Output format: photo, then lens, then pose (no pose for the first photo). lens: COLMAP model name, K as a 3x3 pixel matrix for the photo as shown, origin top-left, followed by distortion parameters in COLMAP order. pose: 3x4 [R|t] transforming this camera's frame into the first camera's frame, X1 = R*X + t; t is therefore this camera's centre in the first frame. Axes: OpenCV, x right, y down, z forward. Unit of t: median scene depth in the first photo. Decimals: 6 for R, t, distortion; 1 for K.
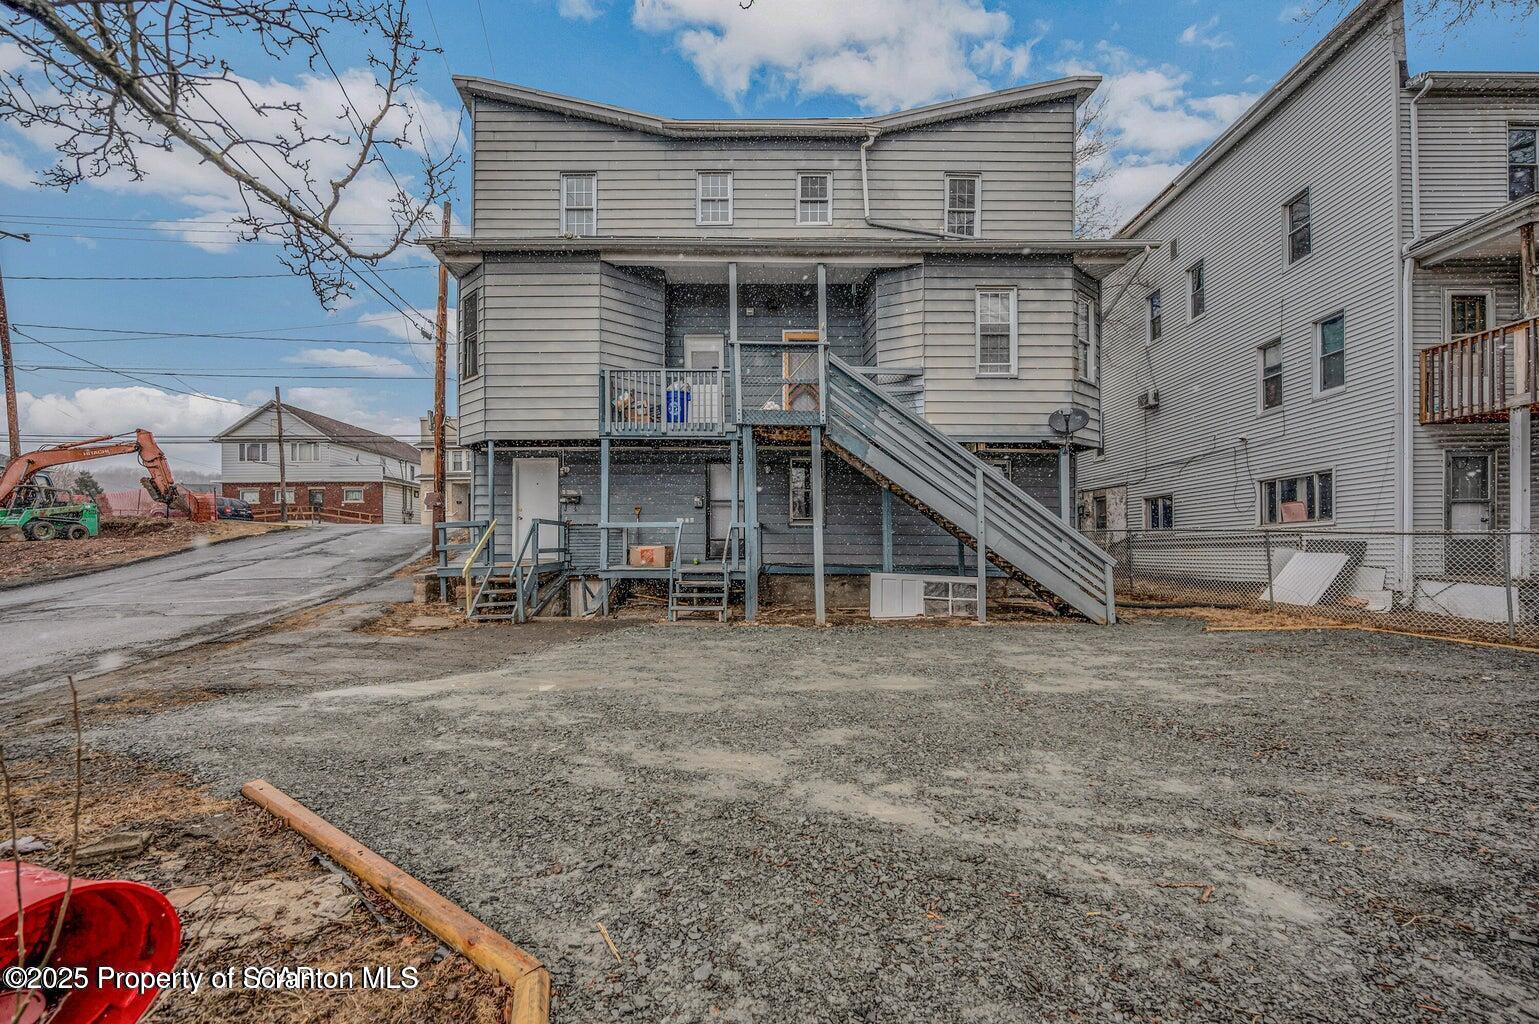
lens RADIAL K [[626.9, 0, 773.9], [0, 626.9, 539.8], [0, 0, 1]] dist [-0.002489, -0.000231]
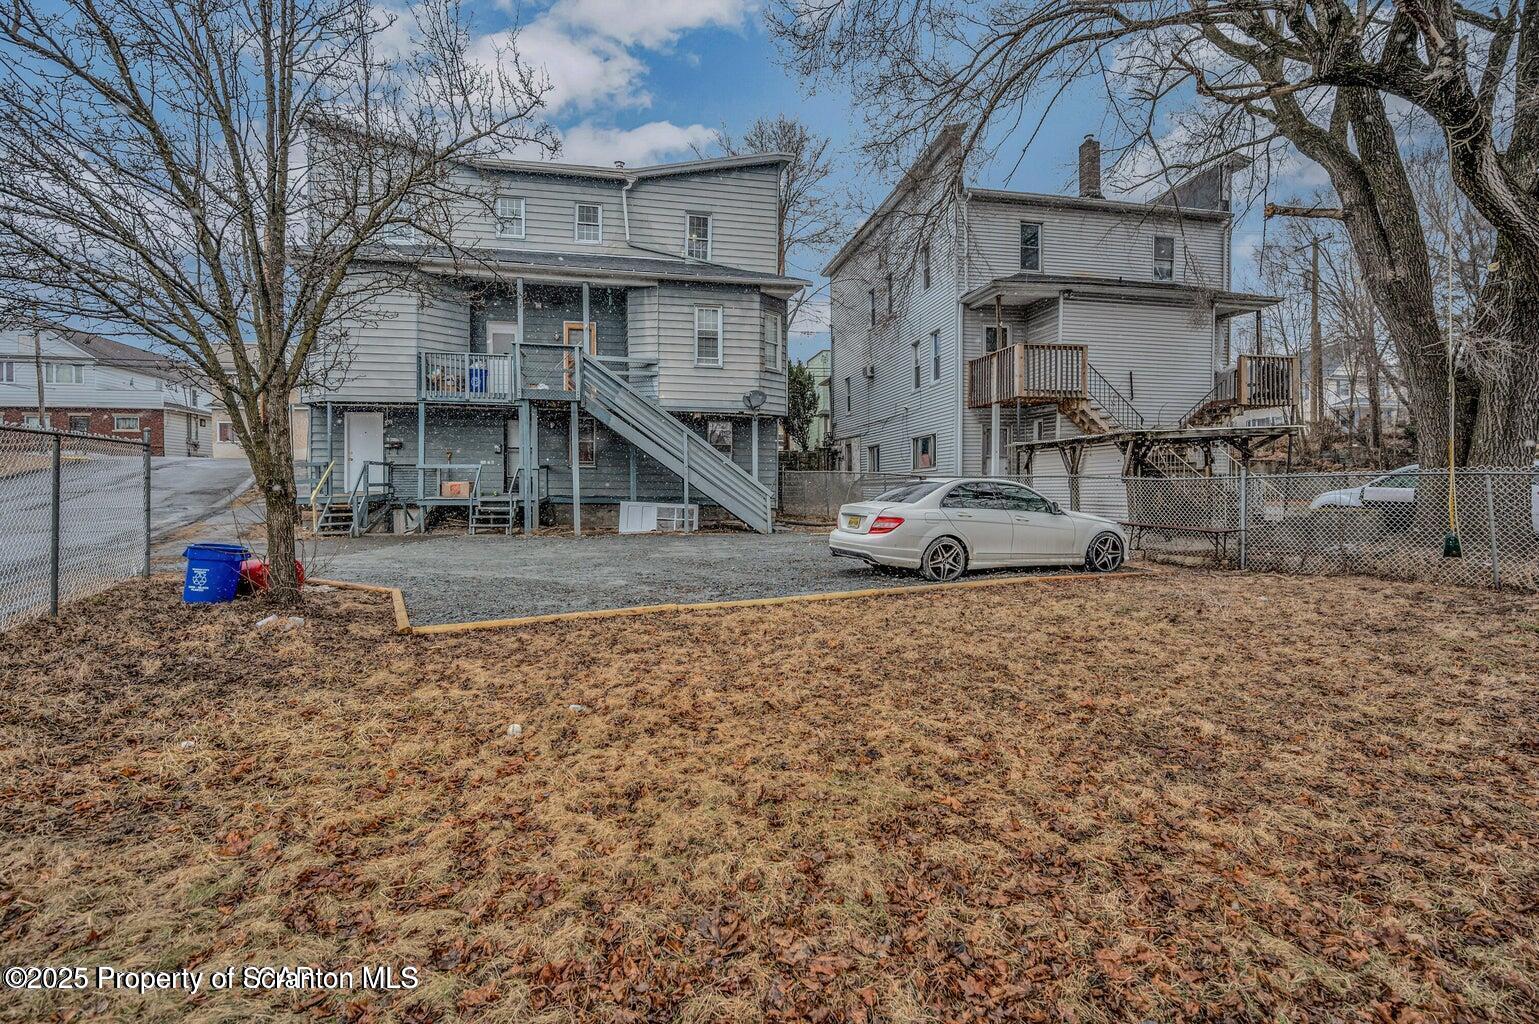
lens RADIAL K [[707.3, 0, 763.9], [0, 707.3, 488.4], [0, 0, 1]] dist [0.001590, 0.000095]
pose [[0.984218, 0.002706, 0.176939, 0.187010], [-0.006106, 0.999807, 0.018670, -0.008833], [-0.176855, -0.019456, 0.984045, -0.633158]]
